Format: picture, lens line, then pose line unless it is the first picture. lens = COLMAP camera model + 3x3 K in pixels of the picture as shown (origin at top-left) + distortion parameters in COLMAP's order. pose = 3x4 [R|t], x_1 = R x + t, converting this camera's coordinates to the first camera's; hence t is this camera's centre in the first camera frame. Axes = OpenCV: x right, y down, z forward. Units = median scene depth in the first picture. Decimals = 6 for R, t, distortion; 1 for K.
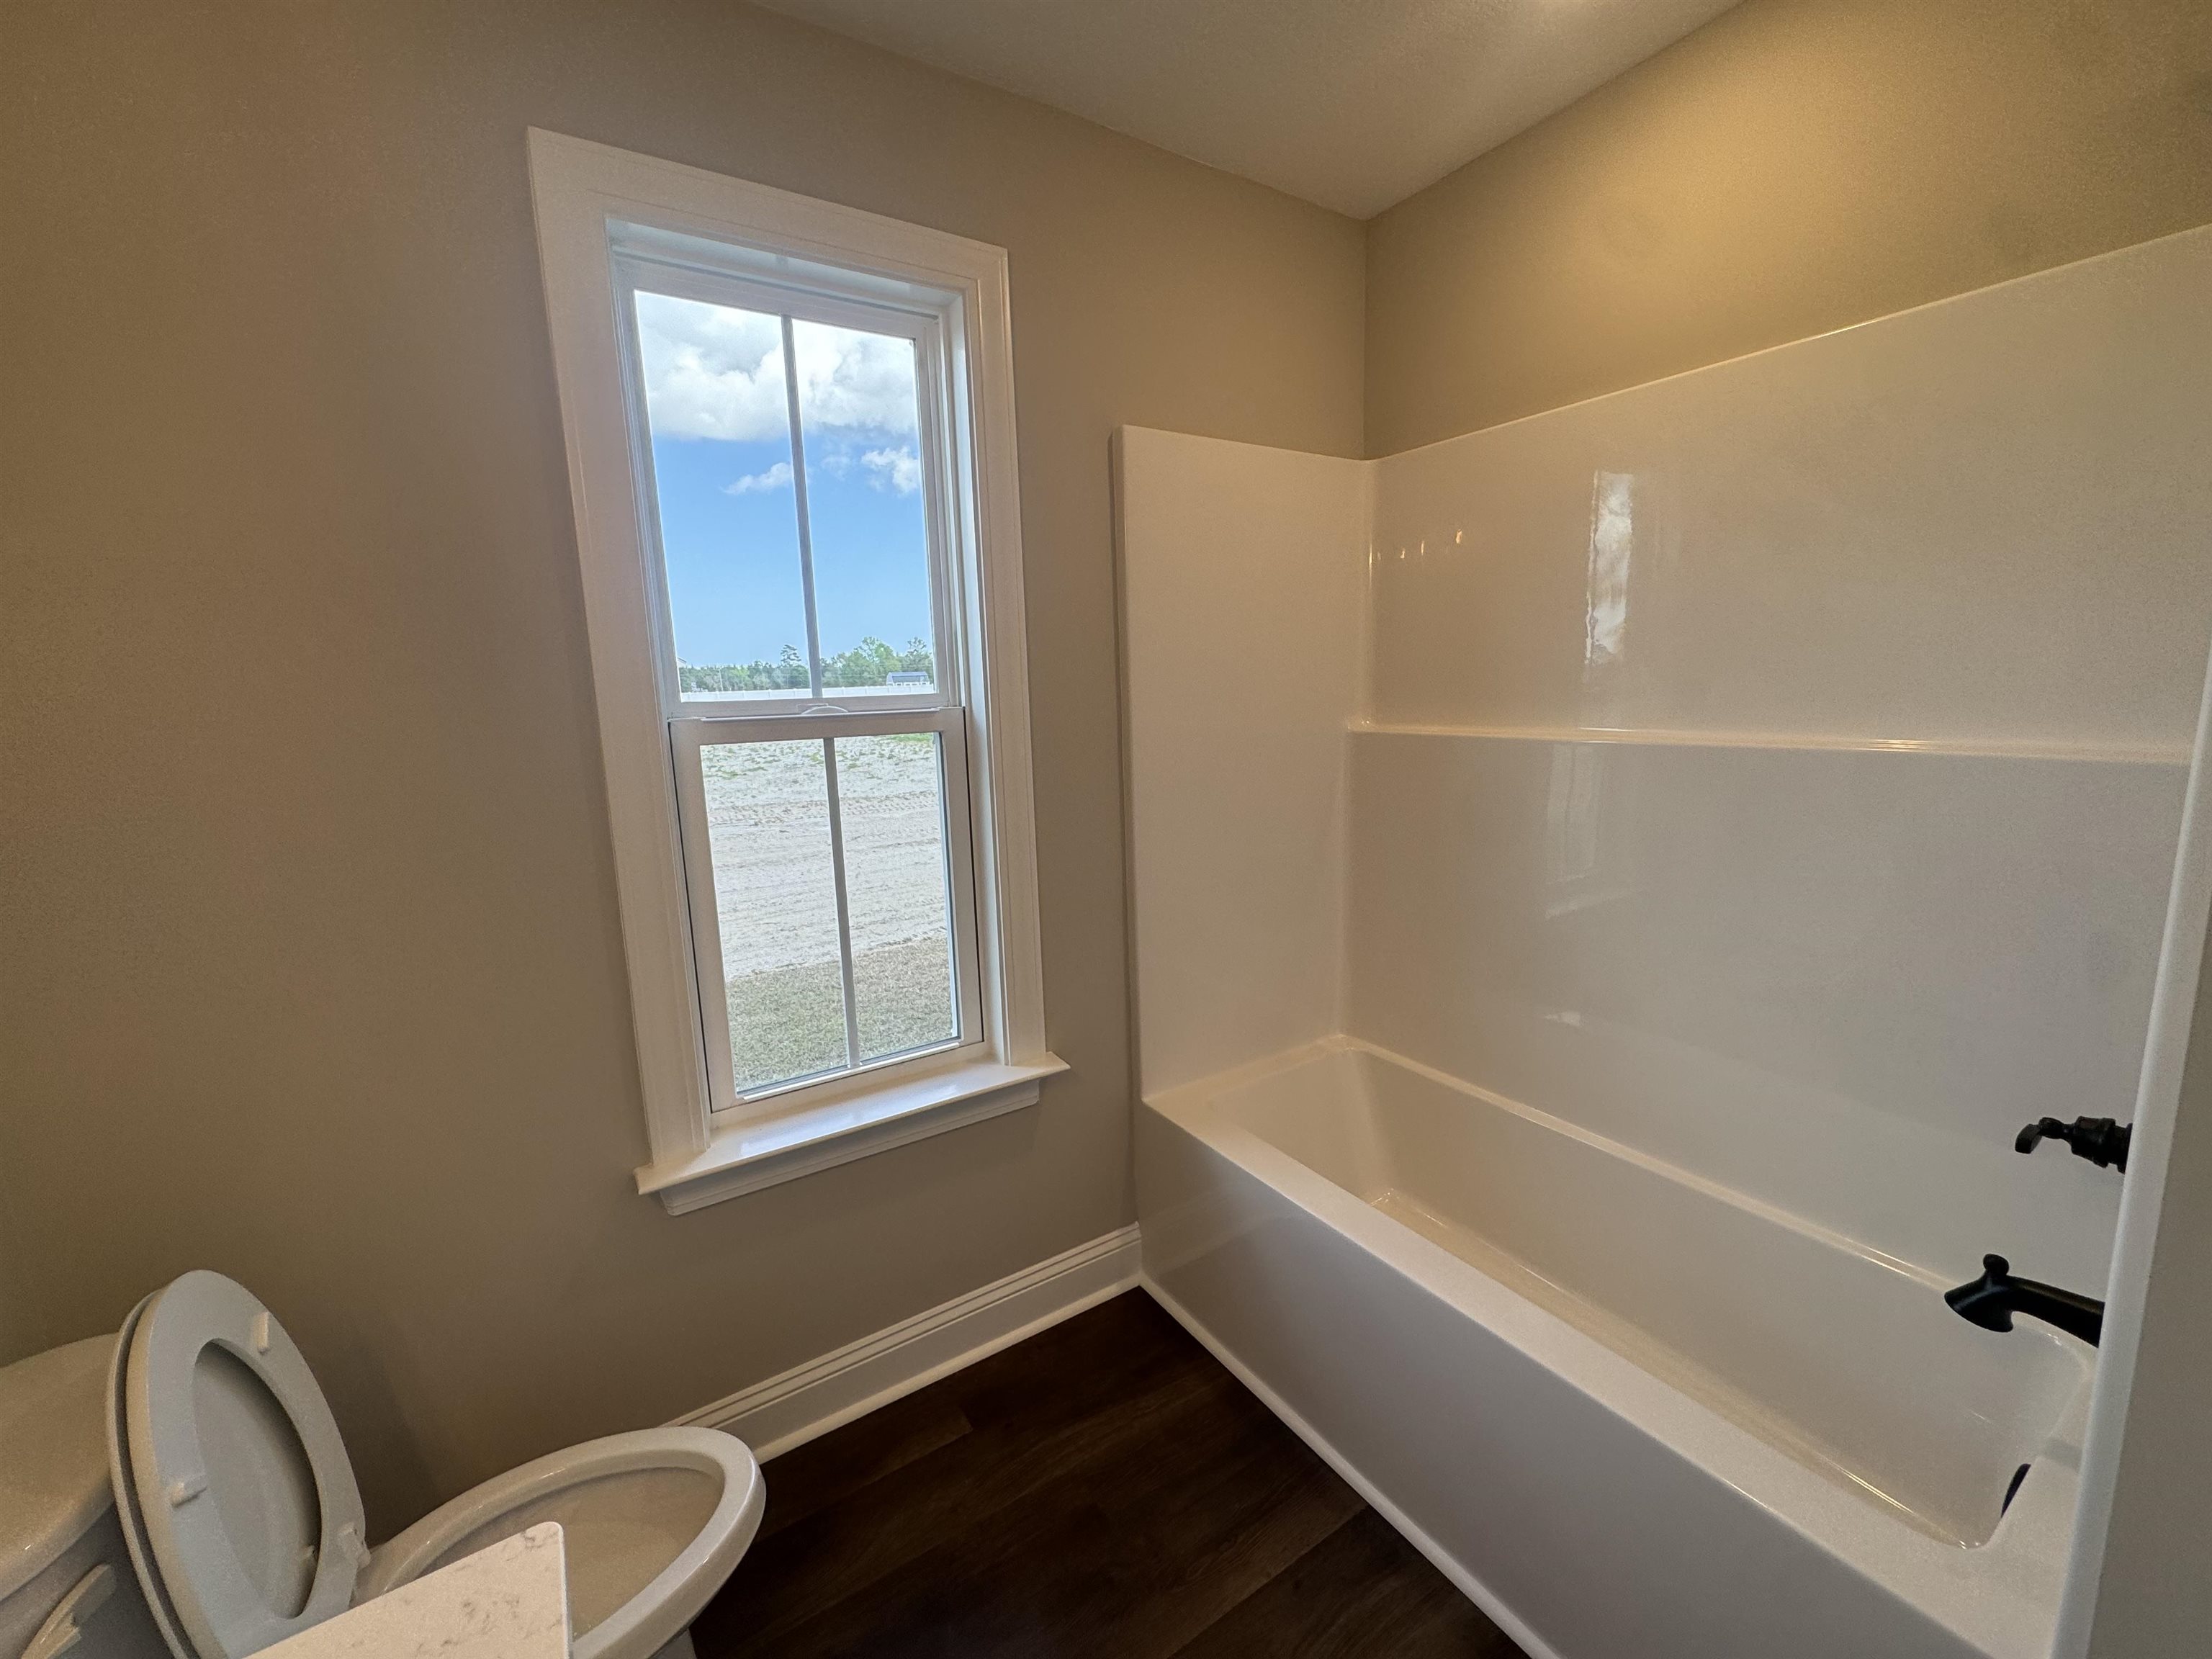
lens RADIAL K [[880.2, 0, 1106.6], [0, 880.2, 825.9], [0, 0, 1]] dist [-0.005664, -0.000052]
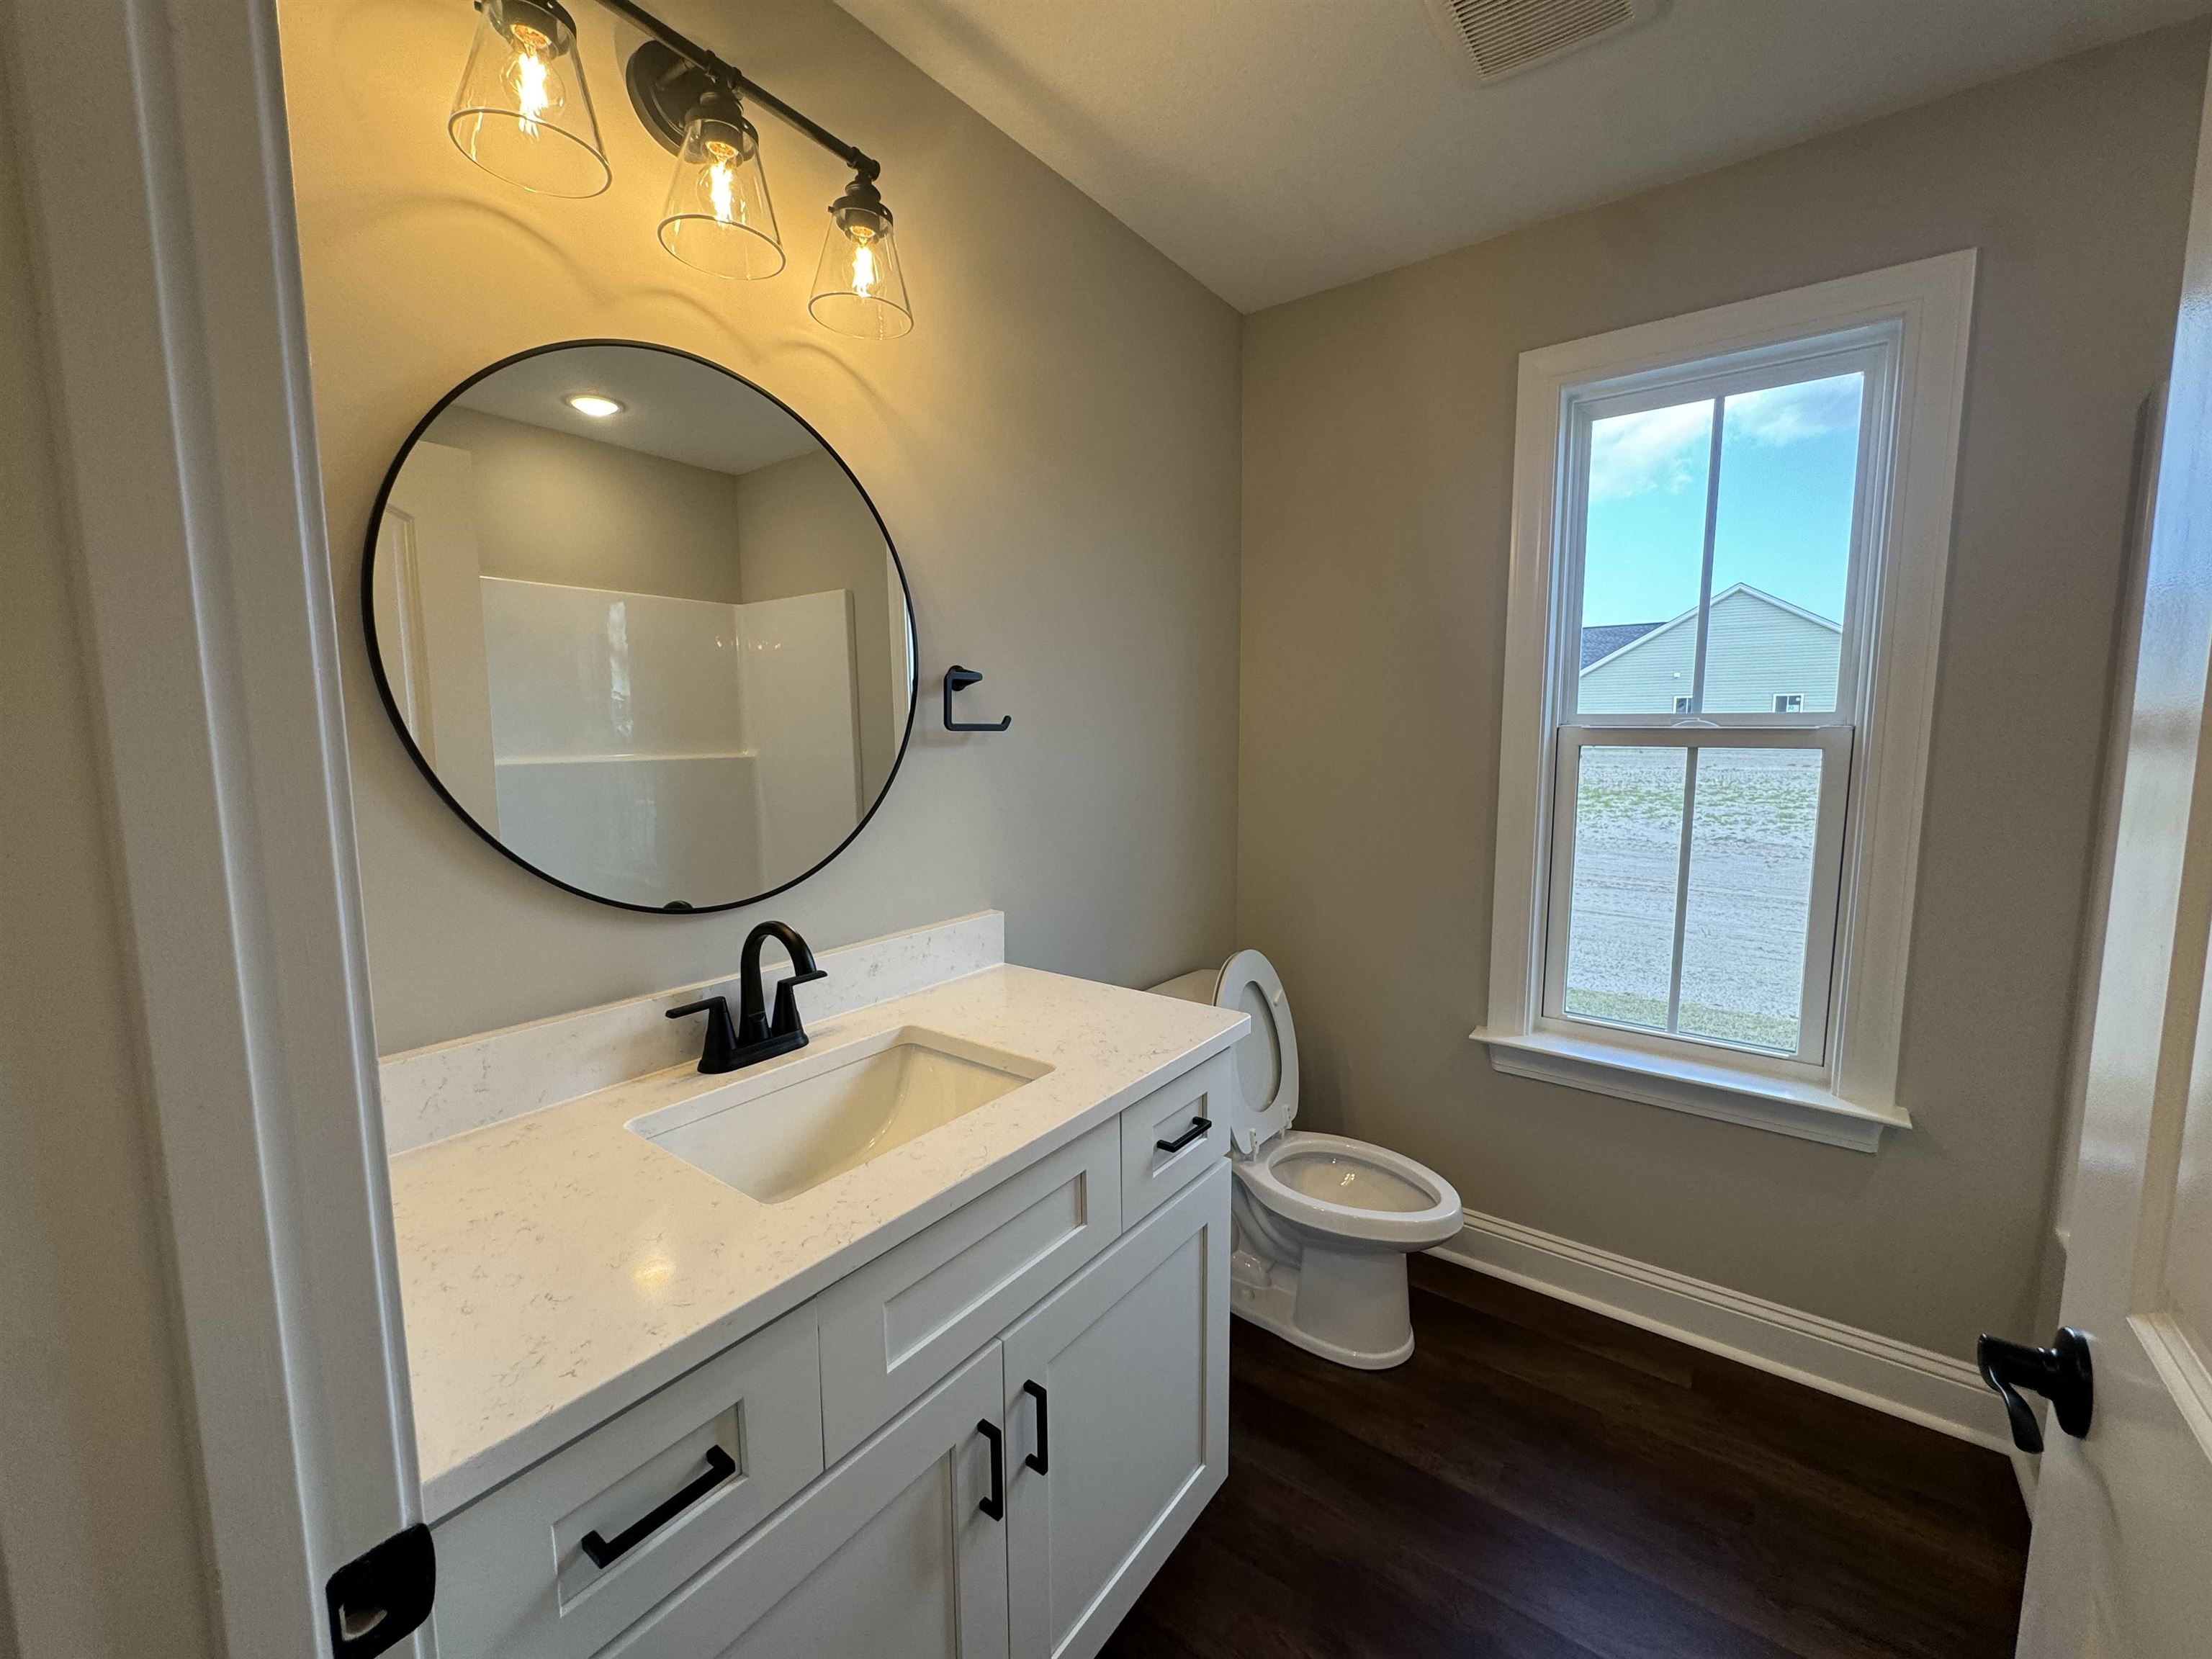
lens RADIAL K [[889.9, 0, 1109.4], [0, 889.9, 822.5], [0, 0, 1]] dist [-0.001411, -0.000013]
pose [[0.348336, 0.135640, -0.927504, 0.541347], [-0.154241, 0.984282, 0.086016, 0.017236], [0.924593, 0.113097, 0.363782, -0.148116]]
